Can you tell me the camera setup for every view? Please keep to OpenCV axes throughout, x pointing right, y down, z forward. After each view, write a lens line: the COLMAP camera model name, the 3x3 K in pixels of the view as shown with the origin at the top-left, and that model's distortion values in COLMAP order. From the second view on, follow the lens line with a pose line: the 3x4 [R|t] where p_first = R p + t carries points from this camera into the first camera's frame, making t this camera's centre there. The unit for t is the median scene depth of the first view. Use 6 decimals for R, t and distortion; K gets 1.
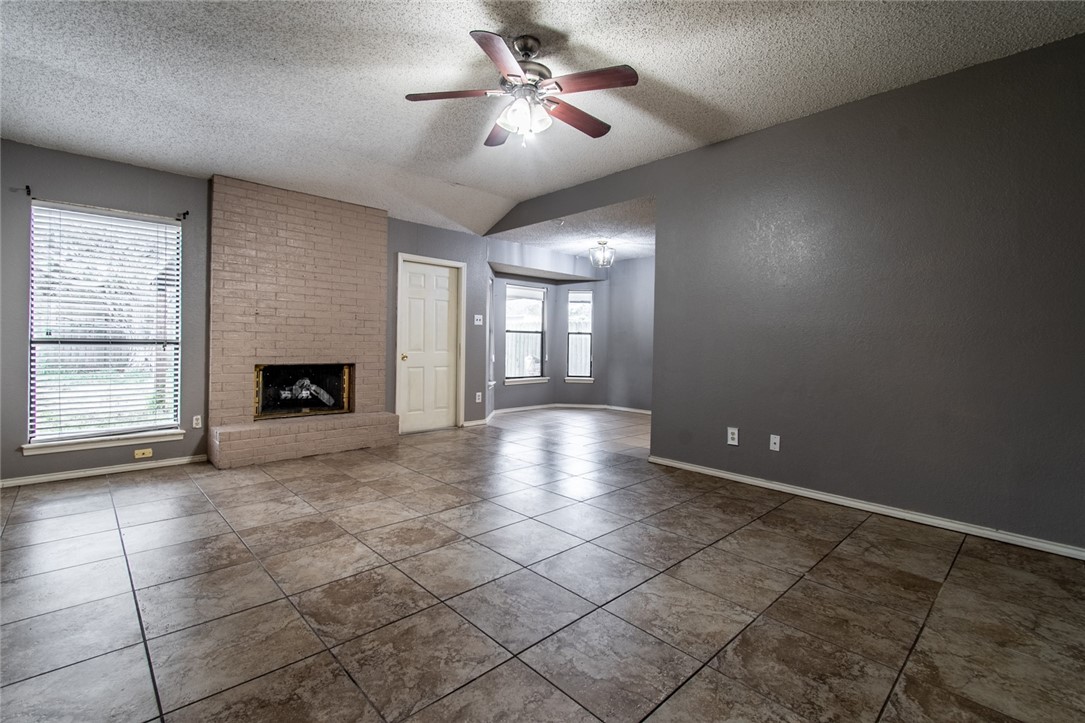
lens RADIAL K [[483.6, 0, 538.2], [0, 483.6, 347.0], [0, 0, 1]] dist [0.002808, -0.000189]
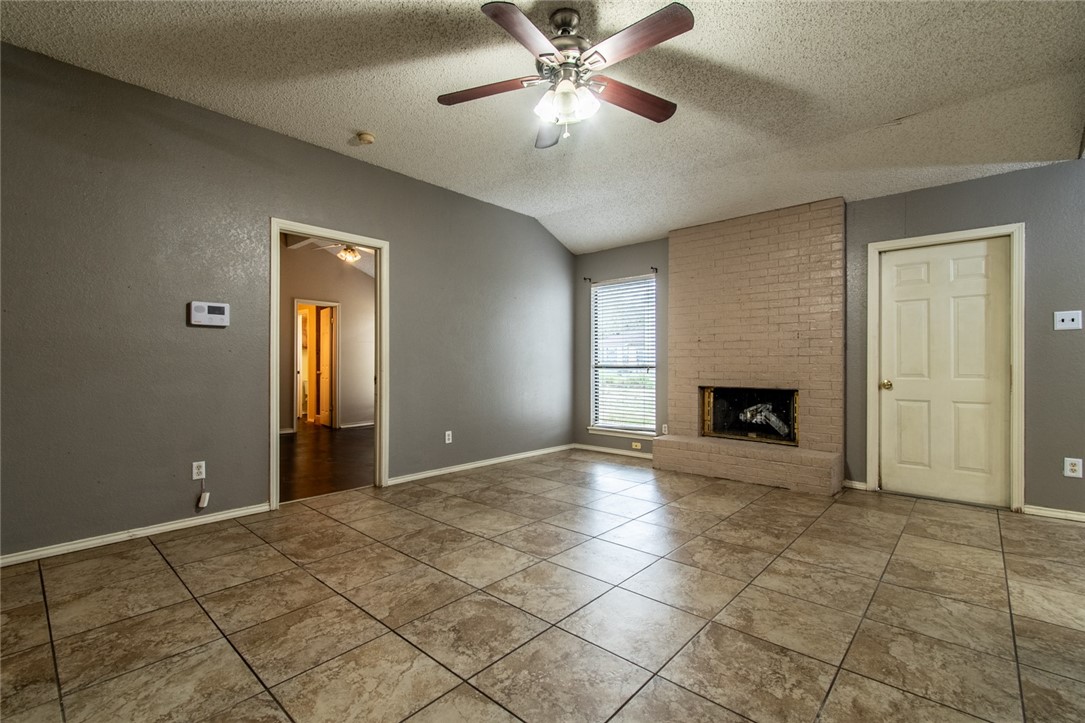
lens RADIAL K [[483.6, 0, 539.7], [0, 483.6, 362.2], [0, 0, 1]] dist [0.002808, -0.000189]
pose [[0.075865, -0.019290, -0.996931, 0.510109], [-0.006165, 0.999785, -0.019814, 0.005951], [0.997099, 0.007650, 0.075730, 0.547108]]
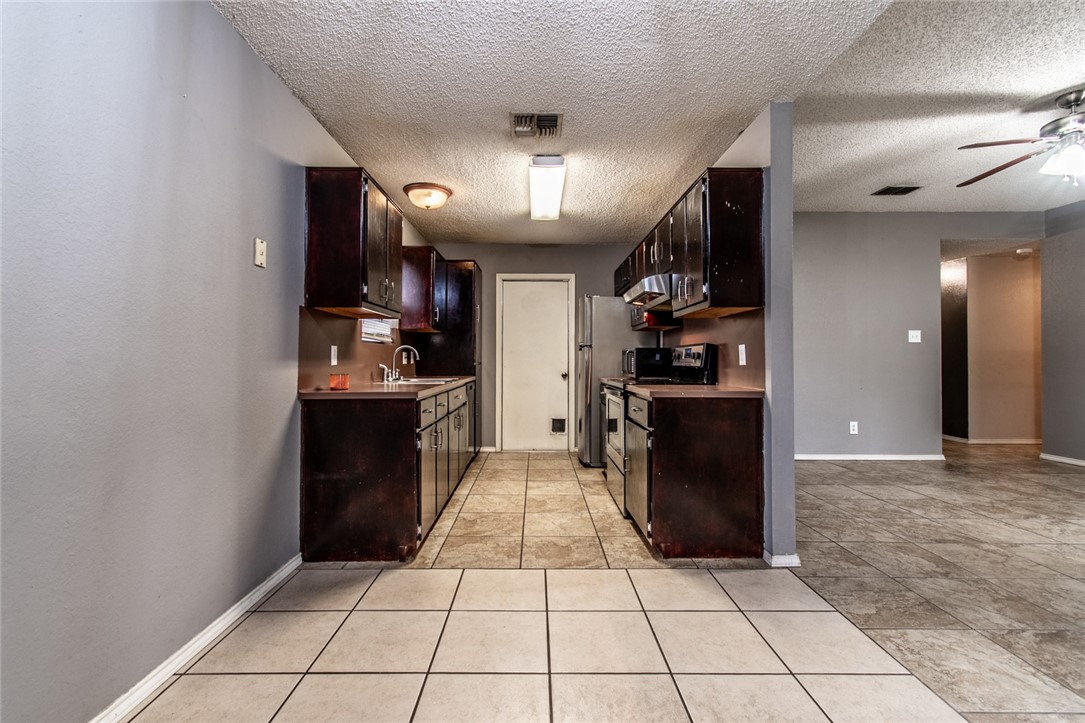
lens RADIAL K [[483.6, 0, 537.2], [0, 483.6, 352.5], [0, 0, 1]] dist [0.002808, -0.000189]
pose [[-0.726306, -0.012772, 0.687253, 0.062768], [-0.012557, 0.999907, 0.005312, -0.014162], [-0.687257, -0.004772, -0.726399, 1.632800]]
